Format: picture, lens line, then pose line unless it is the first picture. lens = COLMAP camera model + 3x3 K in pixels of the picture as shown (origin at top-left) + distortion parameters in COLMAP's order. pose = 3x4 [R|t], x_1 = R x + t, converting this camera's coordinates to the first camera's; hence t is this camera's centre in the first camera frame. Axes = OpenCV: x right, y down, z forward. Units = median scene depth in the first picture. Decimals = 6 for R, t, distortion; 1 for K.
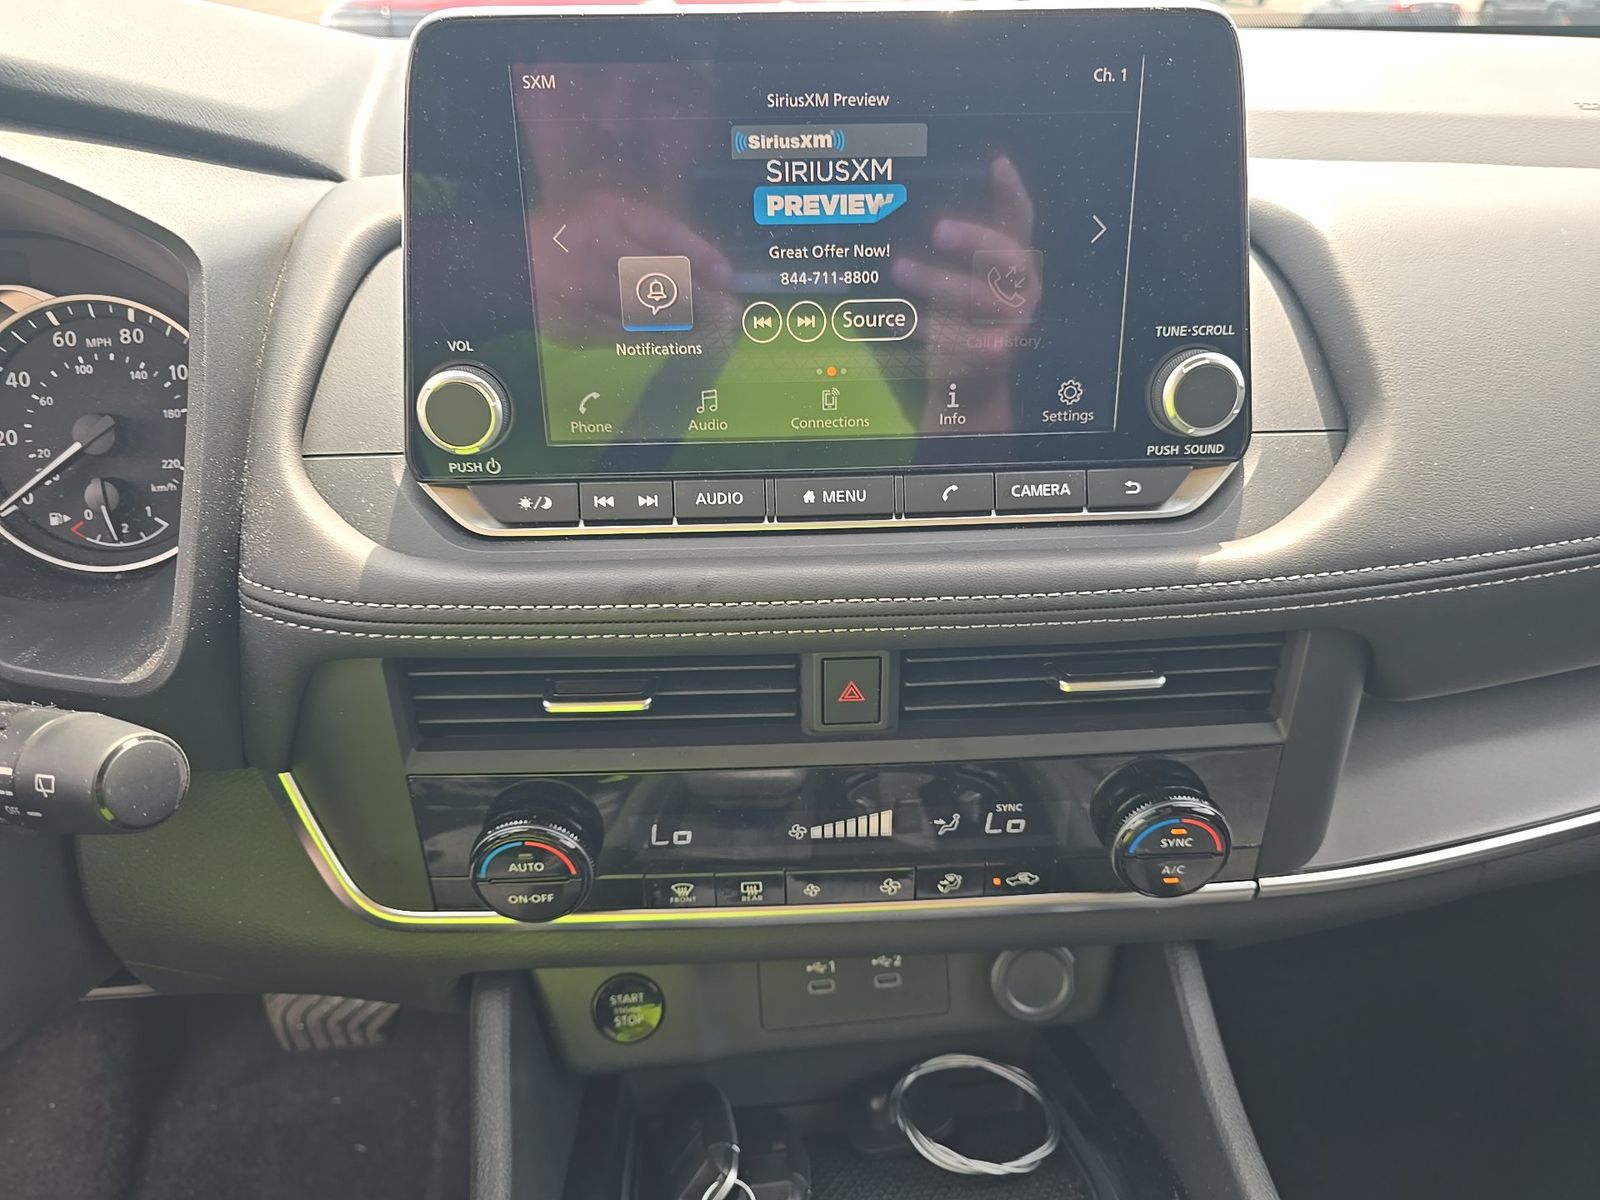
lens RADIAL K [[1121.8, 0, 800.0], [0, 1121.8, 600.0], [0, 0, 1]] dist [0.038421, -0.045024]
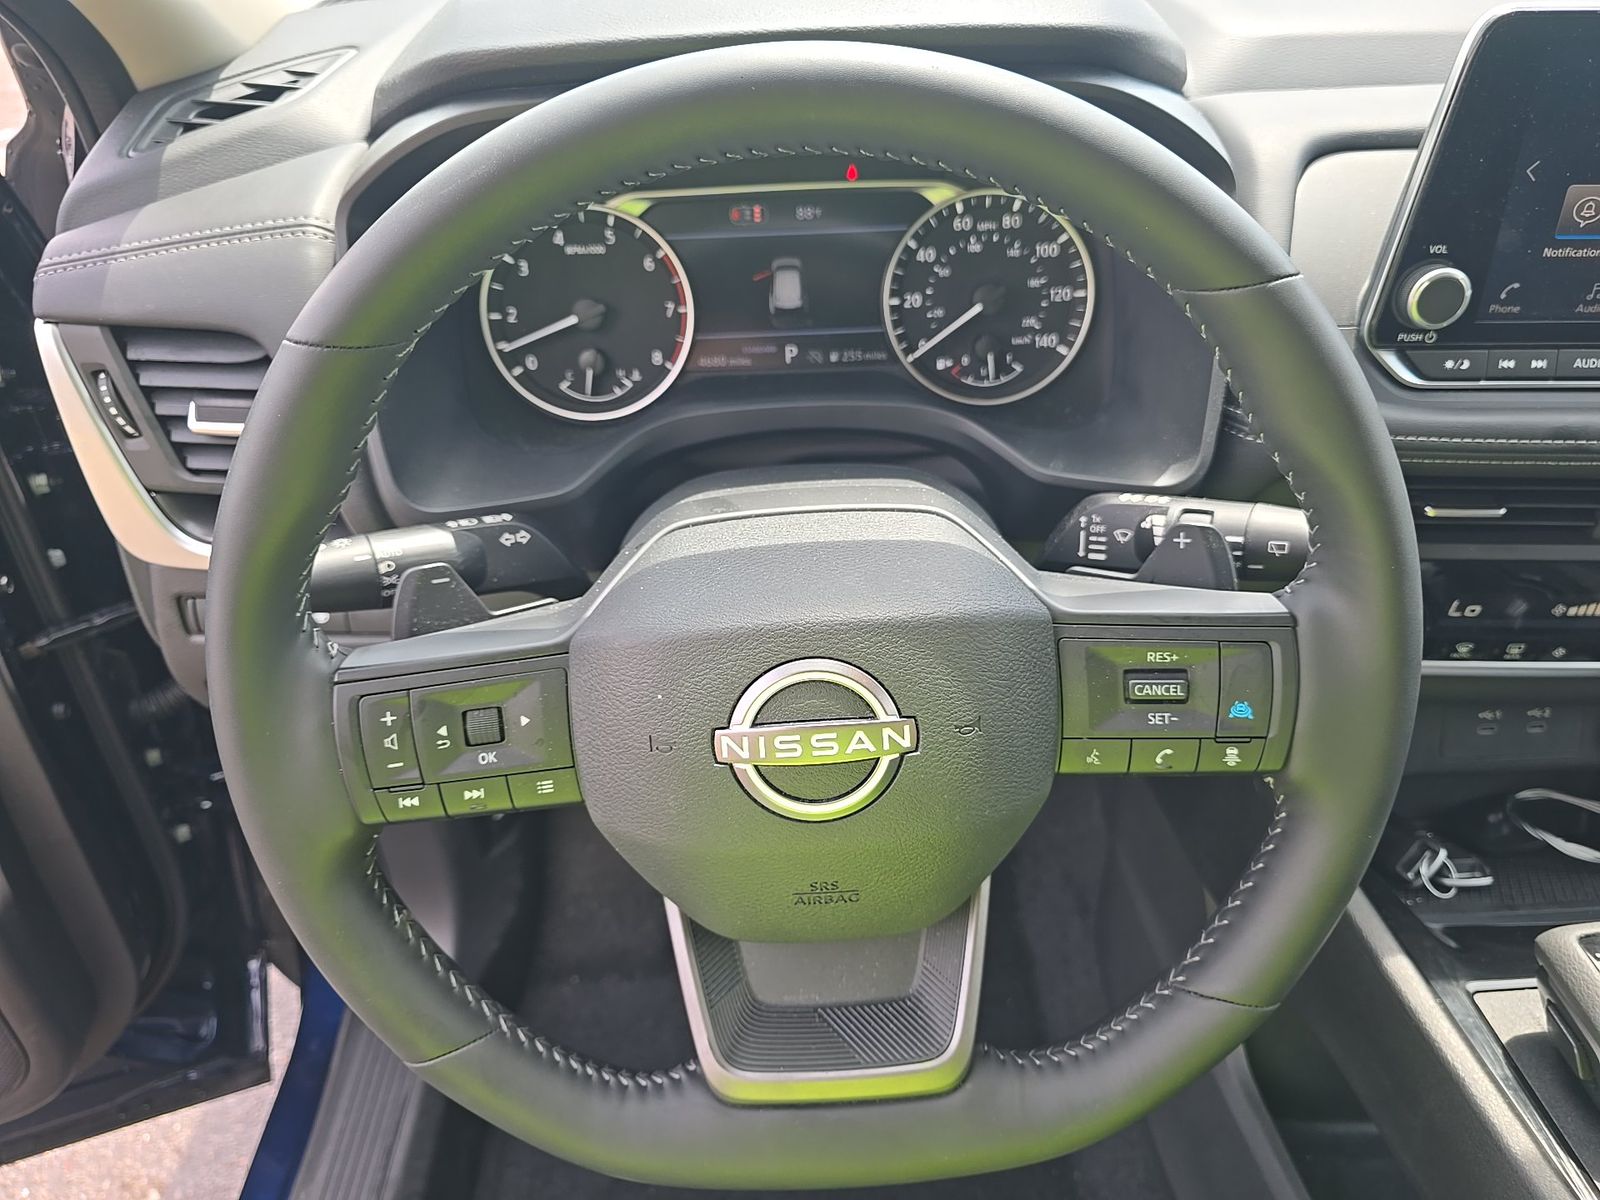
lens RADIAL K [[1121.8, 0, 800.0], [0, 1121.8, 600.0], [0, 0, 1]] dist [0.038421, -0.045024]
pose [[0.997675, 0.033915, -0.059108, -0.745011], [-0.024588, 0.988086, 0.151927, 0.007062], [0.063556, -0.150120, 0.986623, -0.368170]]
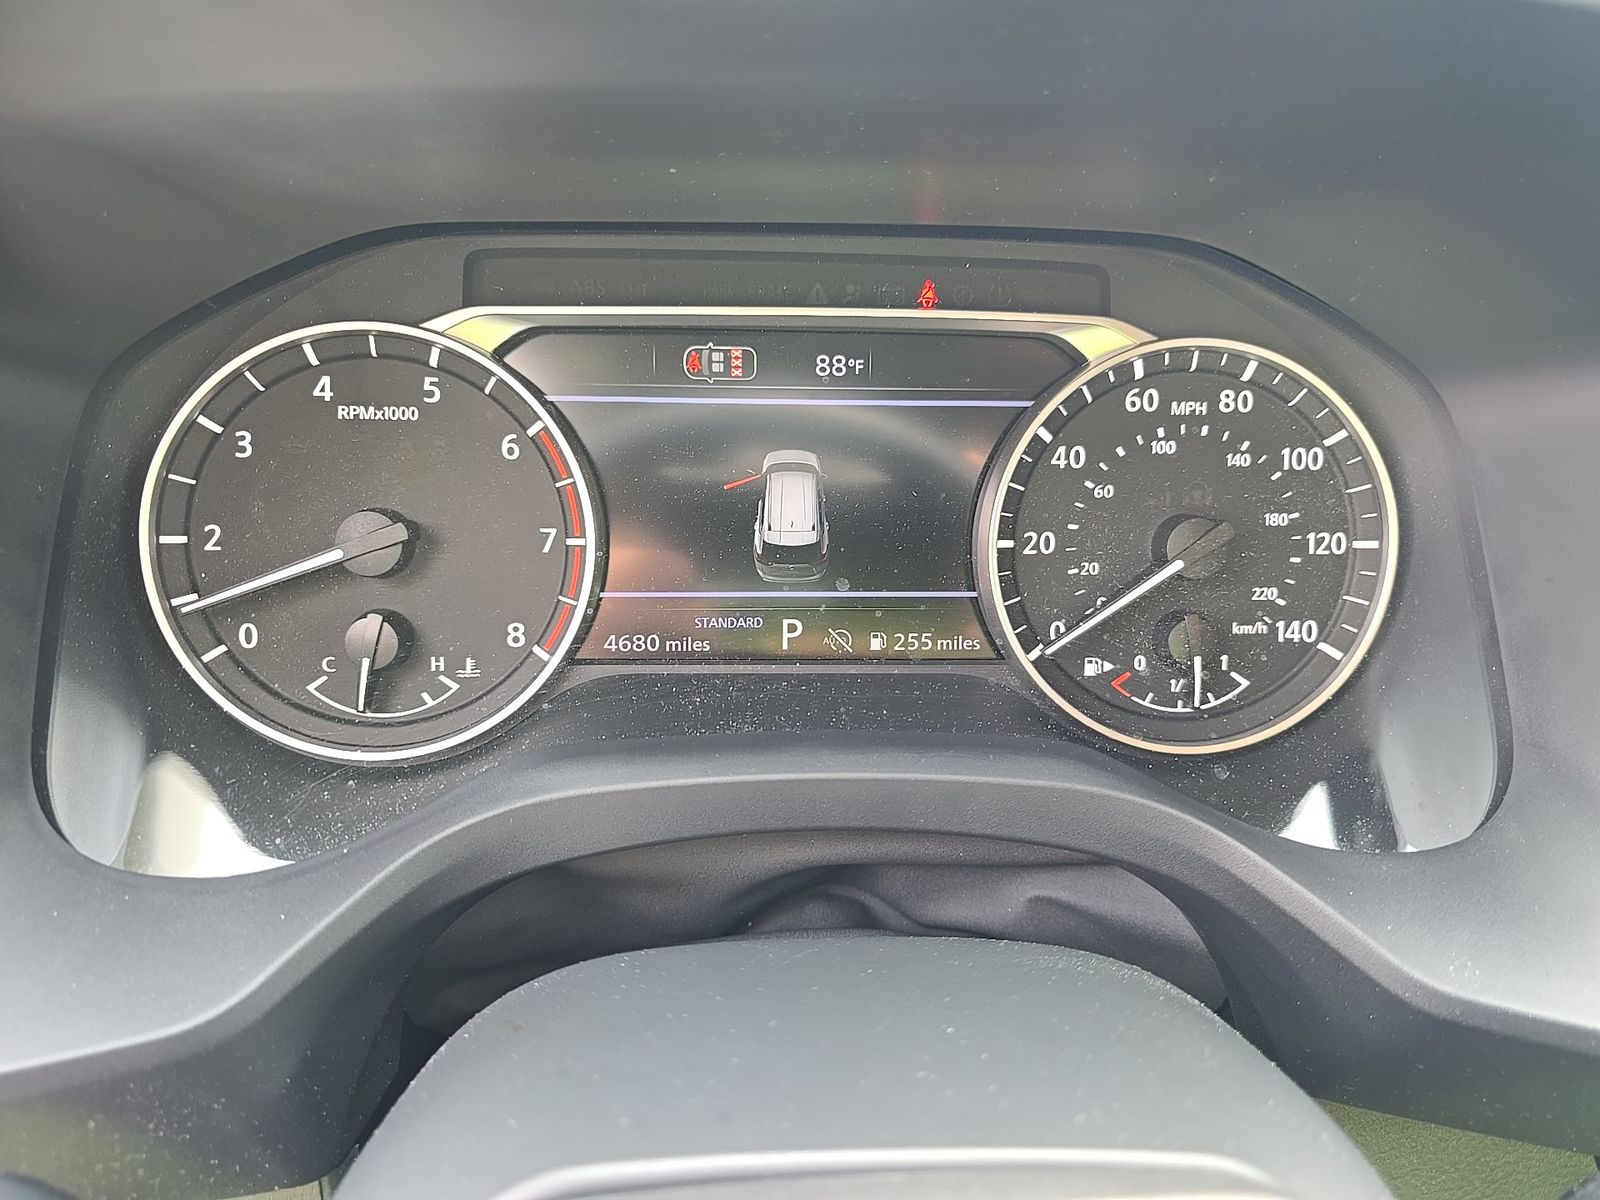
lens RADIAL K [[1121.8, 0, 800.0], [0, 1121.8, 600.0], [0, 0, 1]] dist [0.038421, -0.045024]
pose [[0.998012, 0.062730, -0.006091, -0.837898], [-0.062824, 0.997884, -0.016726, -0.089858], [0.005029, 0.017076, 0.999842, 0.338364]]
